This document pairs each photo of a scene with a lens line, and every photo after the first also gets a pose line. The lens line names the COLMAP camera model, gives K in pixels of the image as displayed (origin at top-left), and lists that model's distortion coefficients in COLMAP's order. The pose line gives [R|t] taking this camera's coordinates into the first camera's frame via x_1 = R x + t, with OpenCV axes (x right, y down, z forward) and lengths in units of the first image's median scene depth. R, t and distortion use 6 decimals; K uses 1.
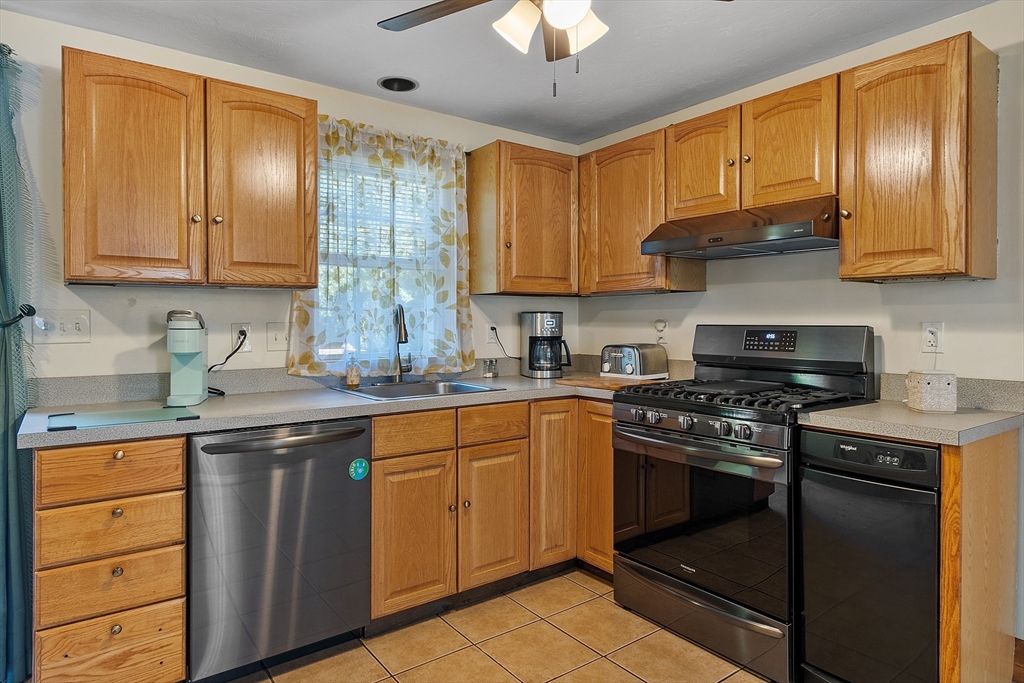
lens RADIAL K [[590.3, 0, 493.2], [0, 590.3, 327.0], [0, 0, 1]] dist [0.000455, 0.002518]
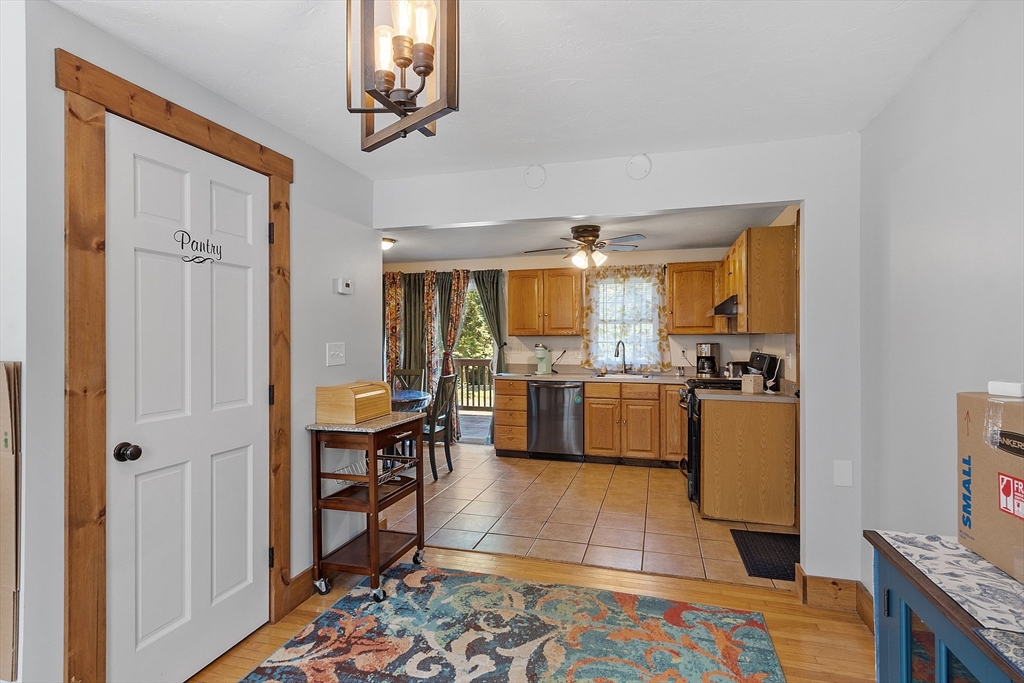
lens RADIAL K [[540.6, 0, 494.0], [0, 540.6, 340.7], [0, 0, 1]] dist [0.010757, 0.000893]
pose [[0.604560, 0.004964, -0.796544, 1.316221], [-0.008504, 0.999964, -0.000223, -0.034345], [0.796514, 0.006908, 0.604581, -0.752565]]
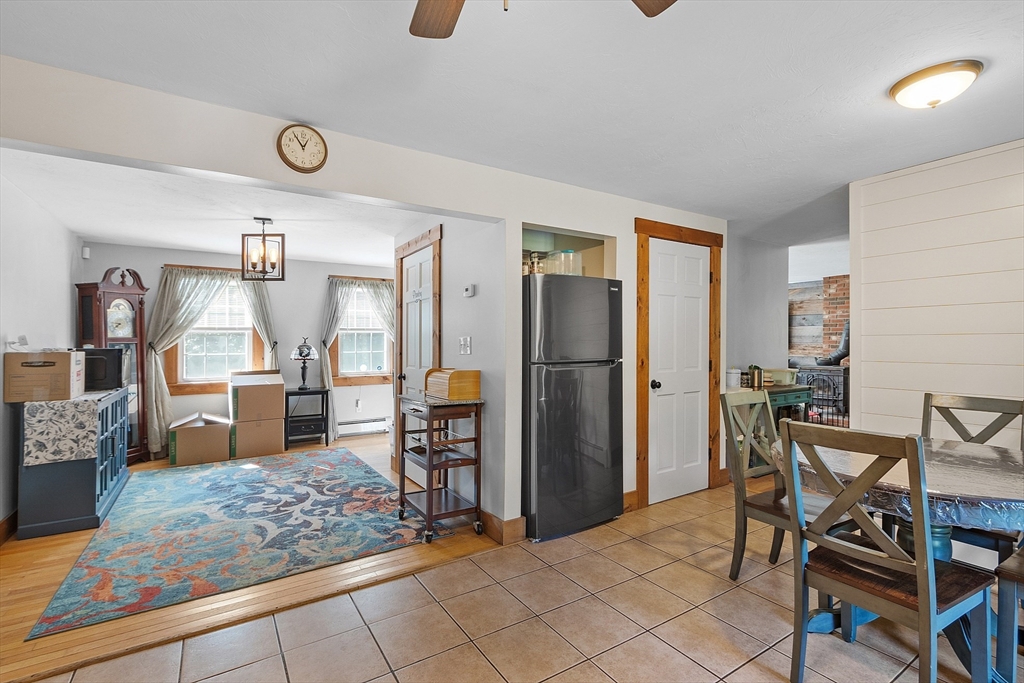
lens RADIAL K [[463.2, 0, 506.0], [0, 463.2, 338.1], [0, 0, 1]] dist [0.004053, -0.000769]
pose [[-0.998159, 0.007948, 0.060127, 0.037049], [0.007853, 0.999968, -0.001816, -0.021018], [-0.060139, -0.001341, -0.998189, 0.896039]]
